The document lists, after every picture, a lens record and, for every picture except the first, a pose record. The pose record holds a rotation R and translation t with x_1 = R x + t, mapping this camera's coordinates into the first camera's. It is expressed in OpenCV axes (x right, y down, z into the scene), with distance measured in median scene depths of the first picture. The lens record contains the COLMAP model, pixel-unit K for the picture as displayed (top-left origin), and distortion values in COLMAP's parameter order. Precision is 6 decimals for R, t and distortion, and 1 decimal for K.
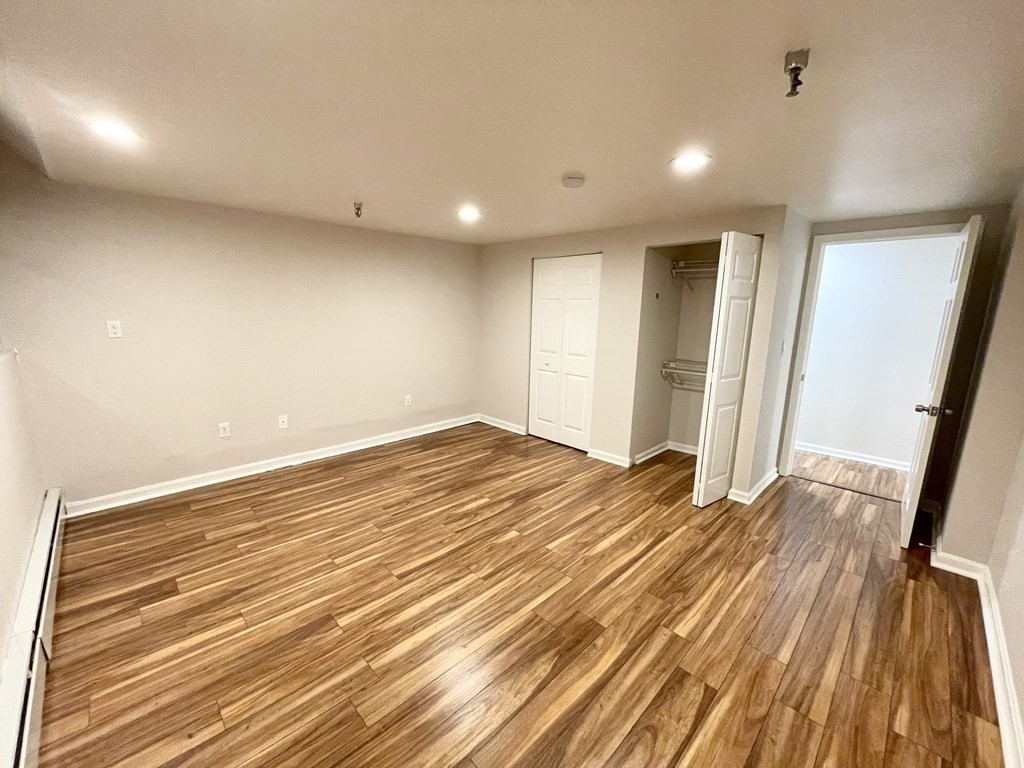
lens RADIAL K [[413.2, 0, 511.7], [0, 413.2, 385.3], [0, 0, 1]] dist [-0.002190, -0.000162]
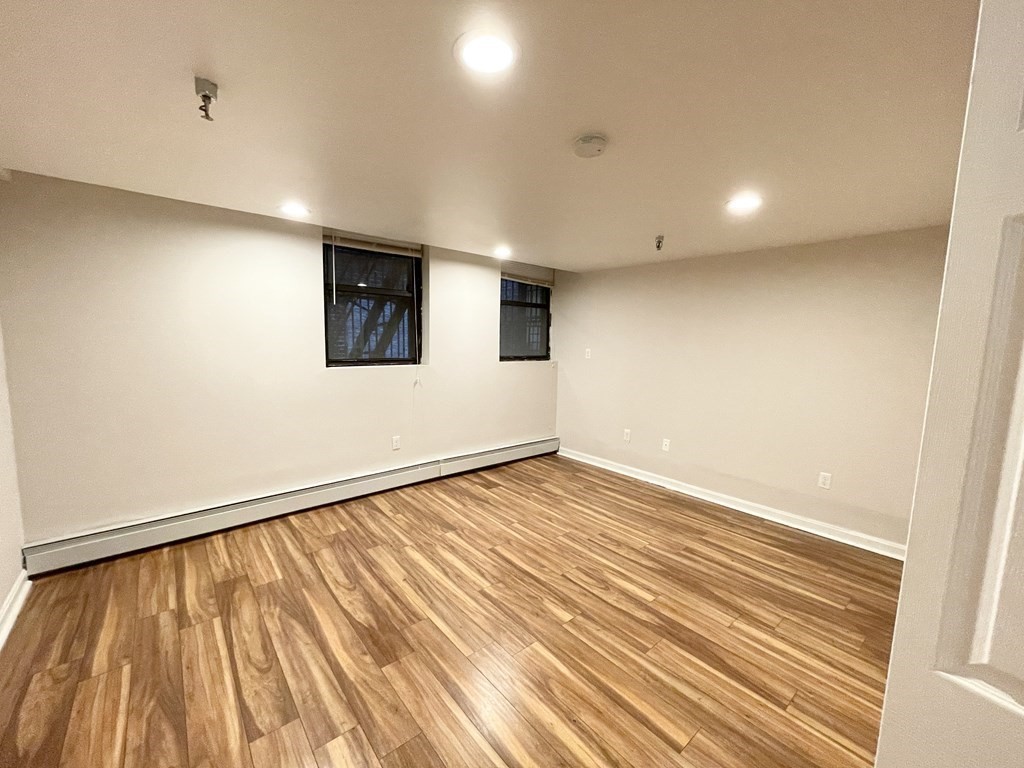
lens RADIAL K [[413.2, 0, 511.7], [0, 413.2, 385.3], [0, 0, 1]] dist [-0.002190, -0.000162]
pose [[-0.073904, 0.089832, -0.993211, 0.843231], [-0.215270, 0.971018, 0.103843, -0.139939], [0.973754, 0.221483, -0.052424, 0.951852]]
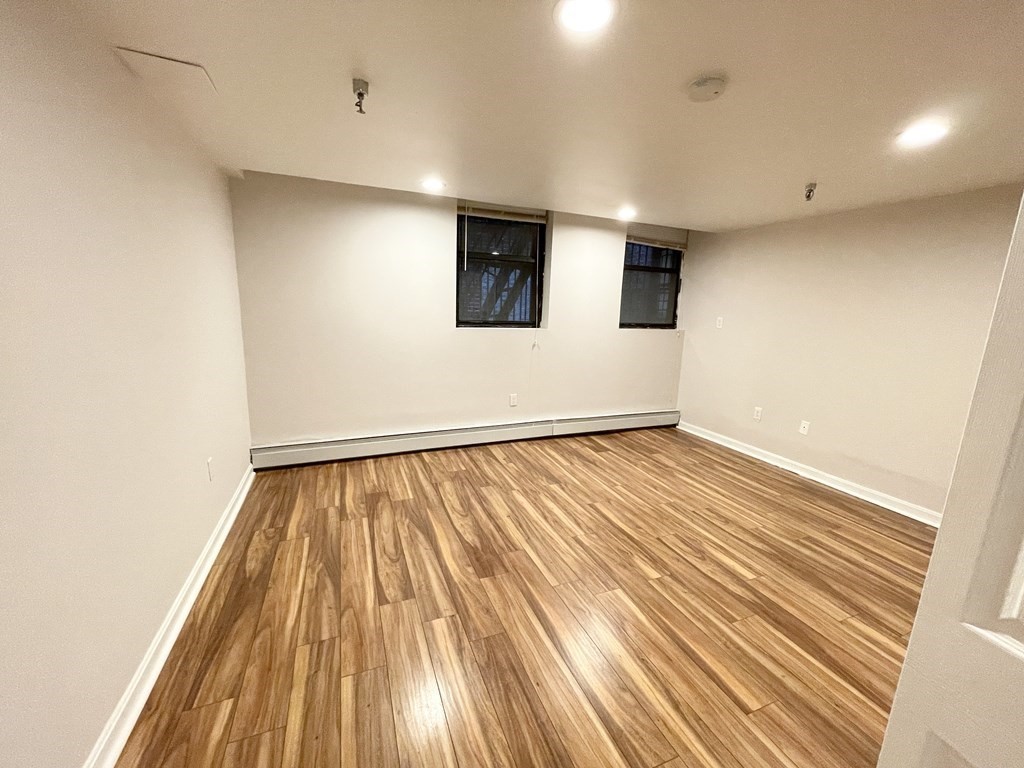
lens RADIAL K [[413.2, 0, 511.7], [0, 413.2, 385.3], [0, 0, 1]] dist [-0.002190, -0.000162]
pose [[-0.380548, 0.142141, -0.913772, 0.886498], [-0.219361, 0.946040, 0.238515, -0.131589], [0.898367, 0.291213, -0.328834, 1.025604]]
